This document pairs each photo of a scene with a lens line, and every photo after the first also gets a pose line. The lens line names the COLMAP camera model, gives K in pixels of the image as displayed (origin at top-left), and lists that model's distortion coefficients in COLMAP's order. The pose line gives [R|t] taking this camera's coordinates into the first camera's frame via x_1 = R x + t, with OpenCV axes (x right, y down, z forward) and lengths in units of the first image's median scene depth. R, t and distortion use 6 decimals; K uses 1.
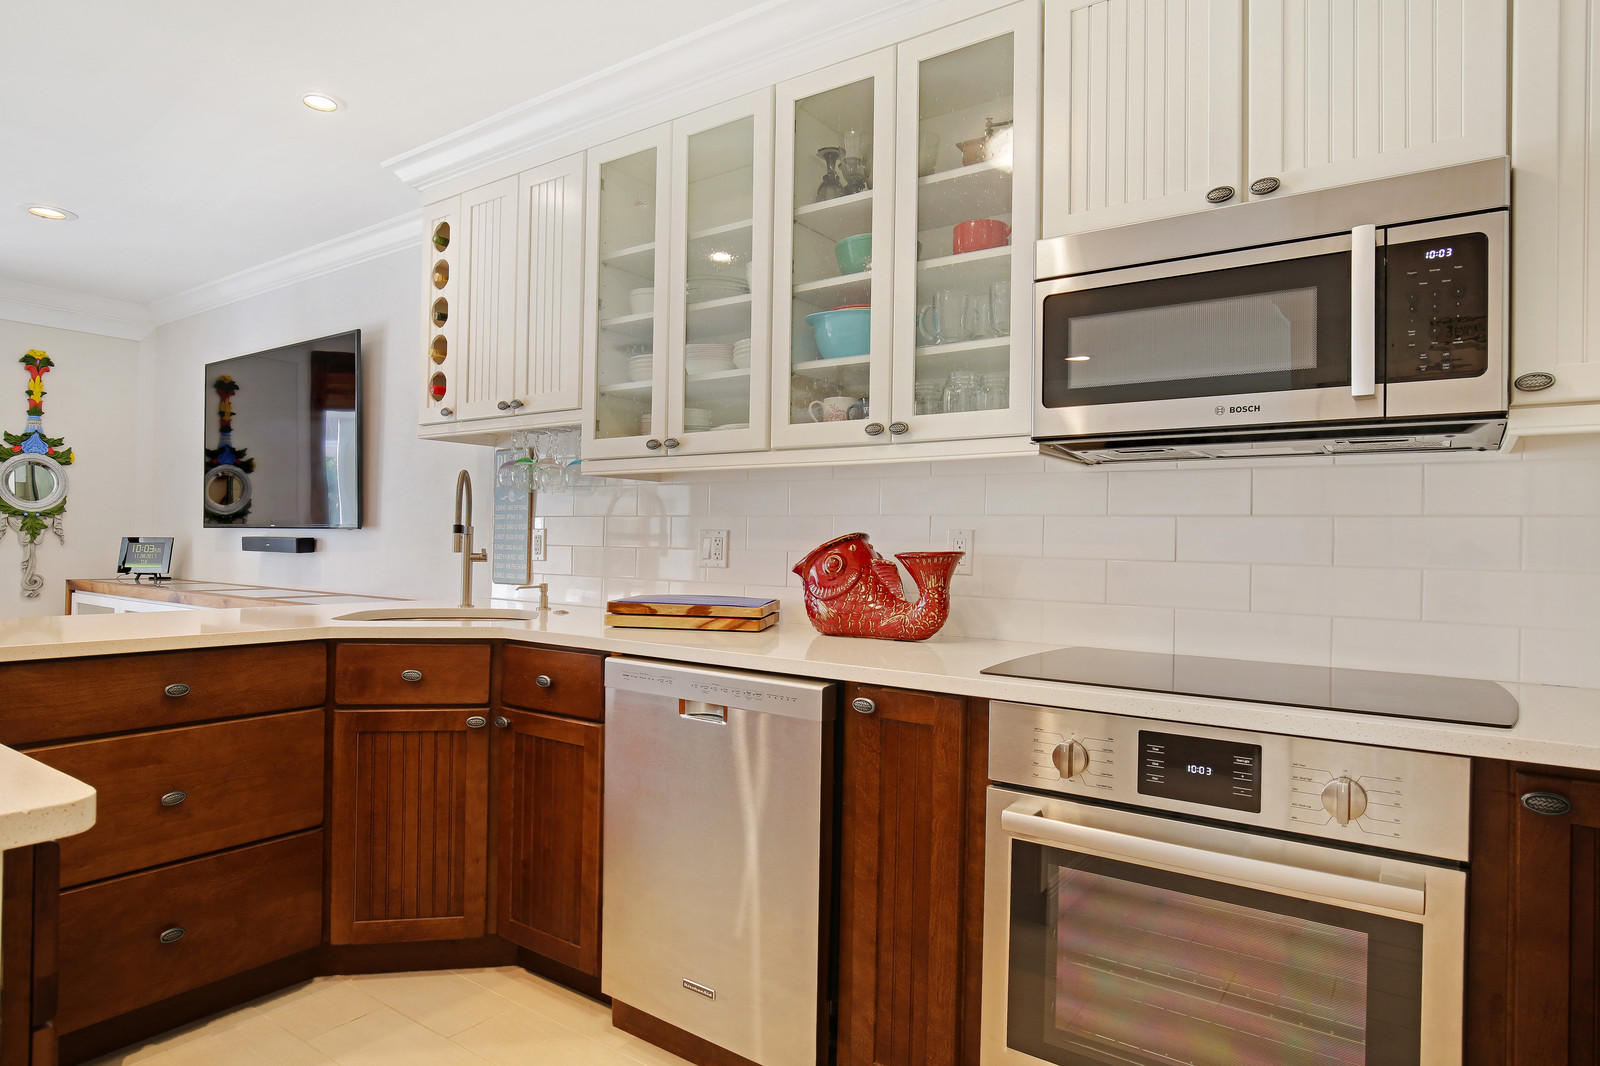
lens RADIAL K [[912.3, 0, 798.1], [0, 912.3, 538.2], [0, 0, 1]] dist [-0.002957, 0.000236]
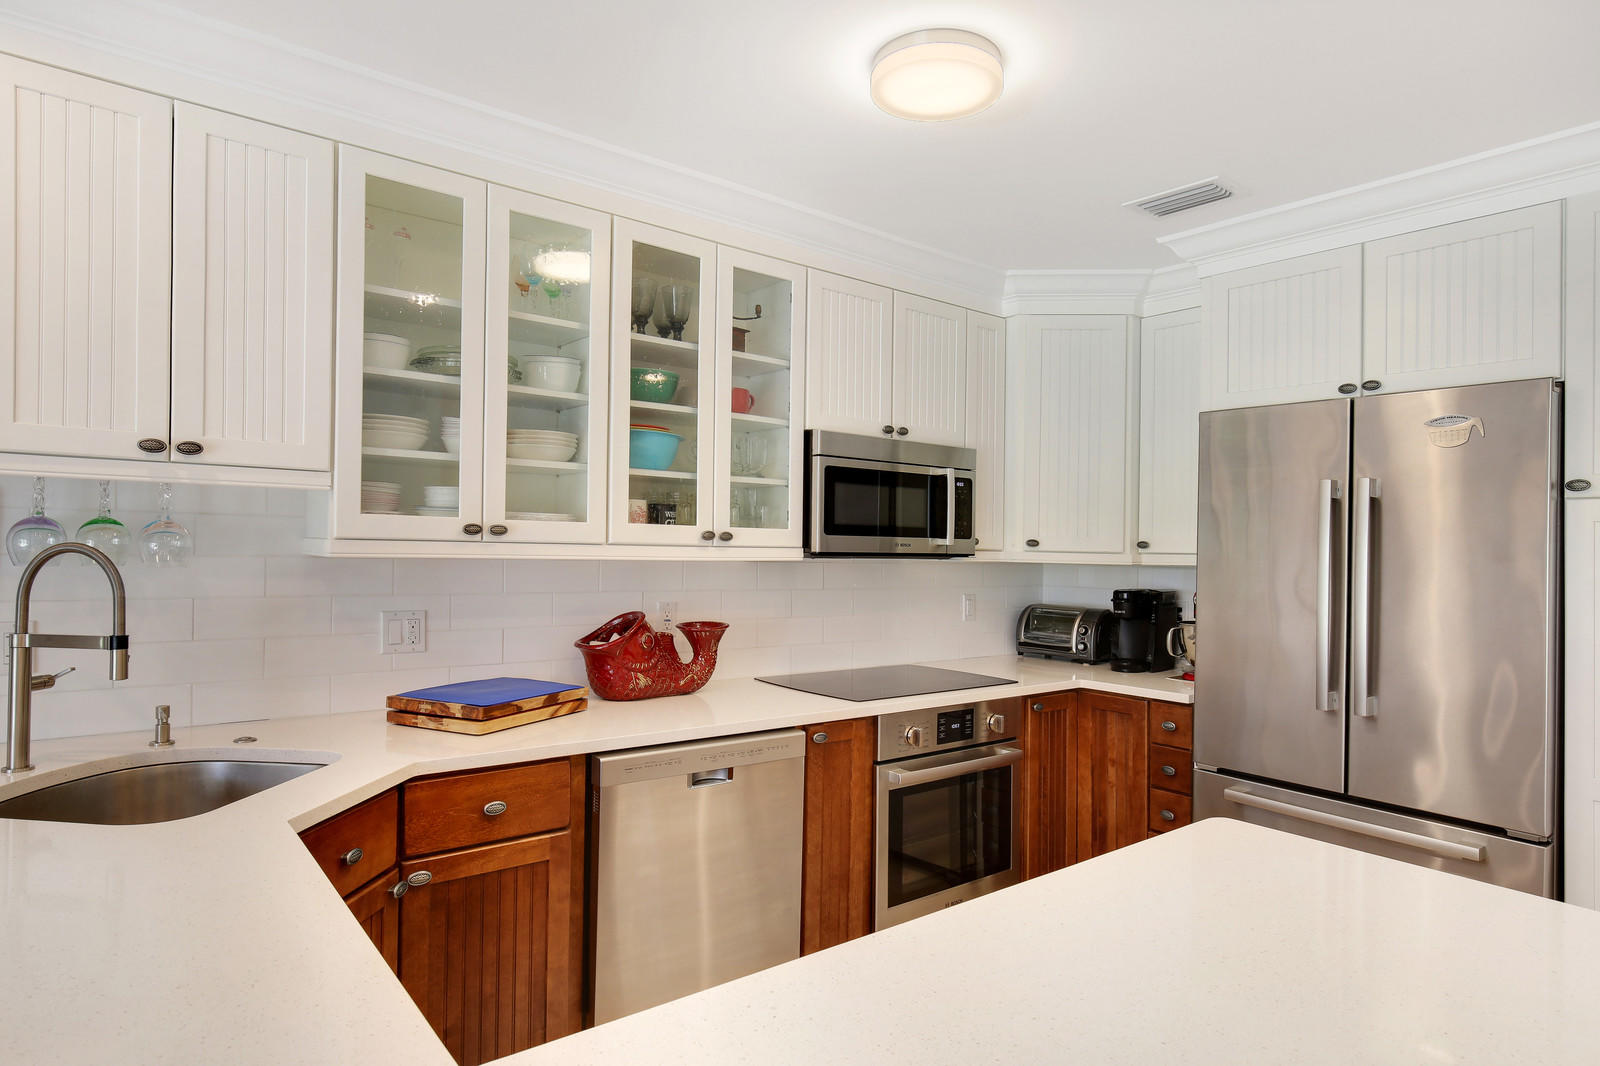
lens RADIAL K [[912.3, 0, 798.7], [0, 912.3, 530.4], [0, 0, 1]] dist [-0.002957, 0.000236]
pose [[0.290884, 0.003598, 0.956752, -1.098921], [-0.018103, 0.999835, 0.001743, -0.127277], [-0.956587, -0.017827, 0.290901, 0.483985]]
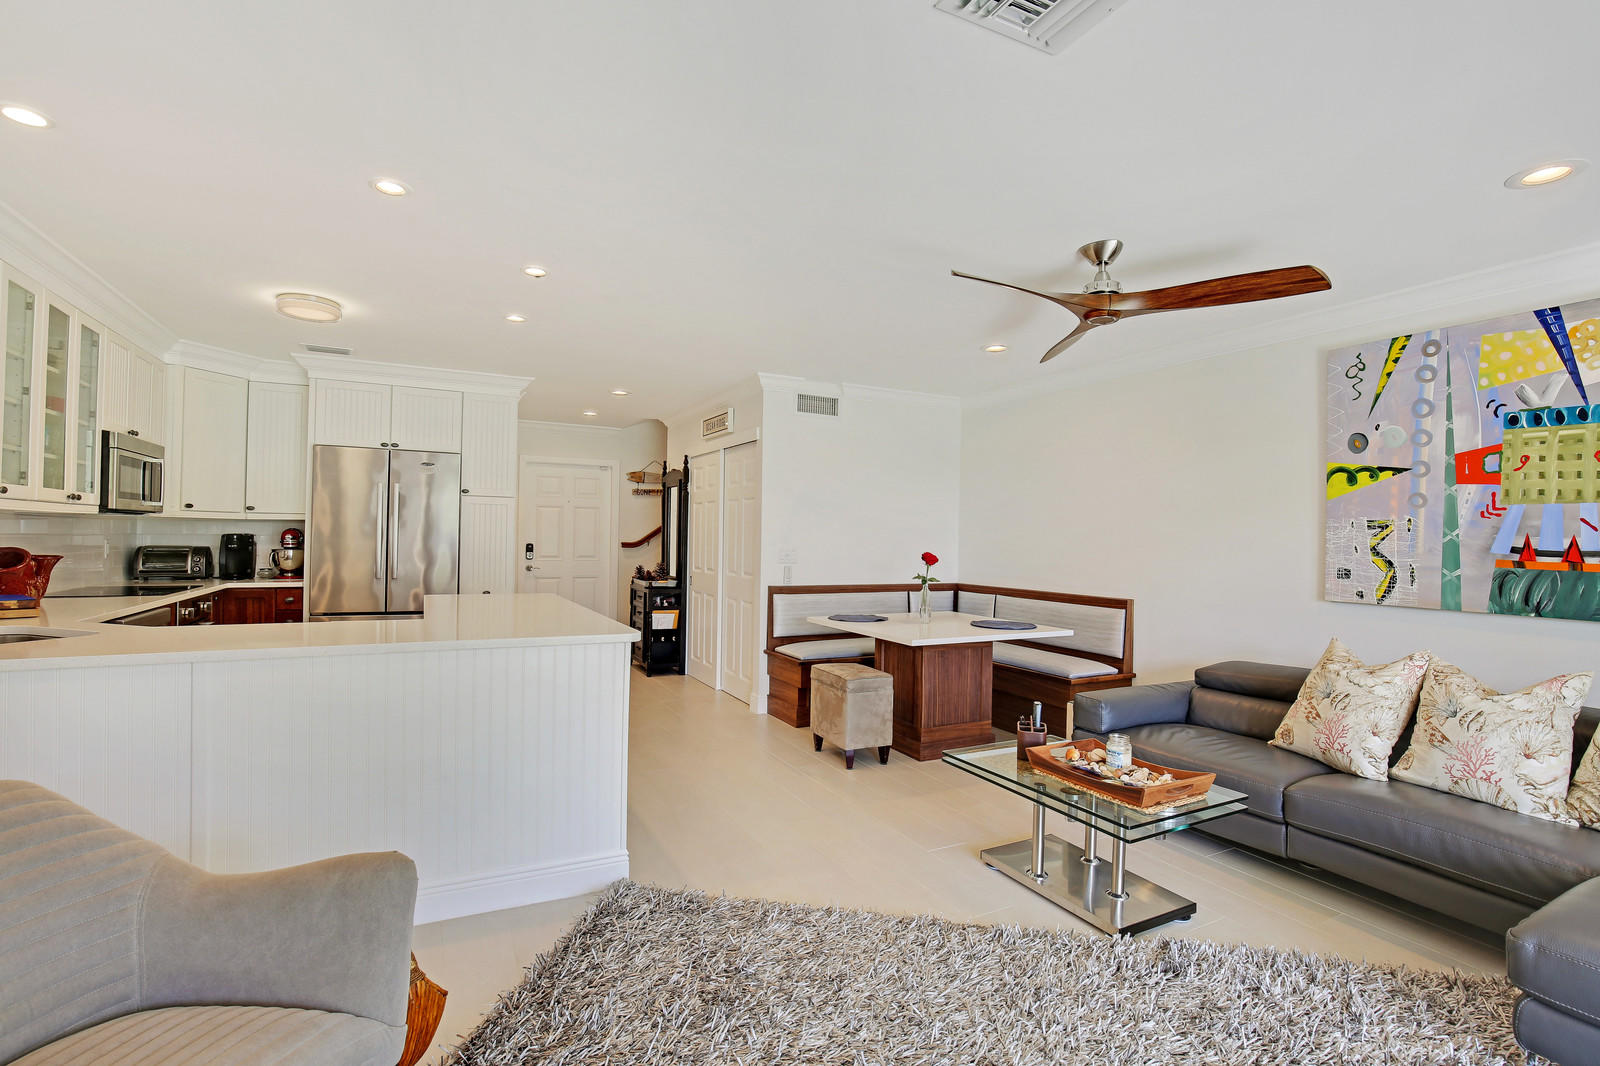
lens RADIAL K [[747.9, 0, 803.1], [0, 747.9, 529.0], [0, 0, 1]] dist [0.000445, 0.000007]
pose [[-0.882378, -0.027025, 0.469765, -2.065737], [-0.032828, 0.999452, -0.004165, -0.091217], [-0.469395, -0.019097, -0.882782, 1.657766]]
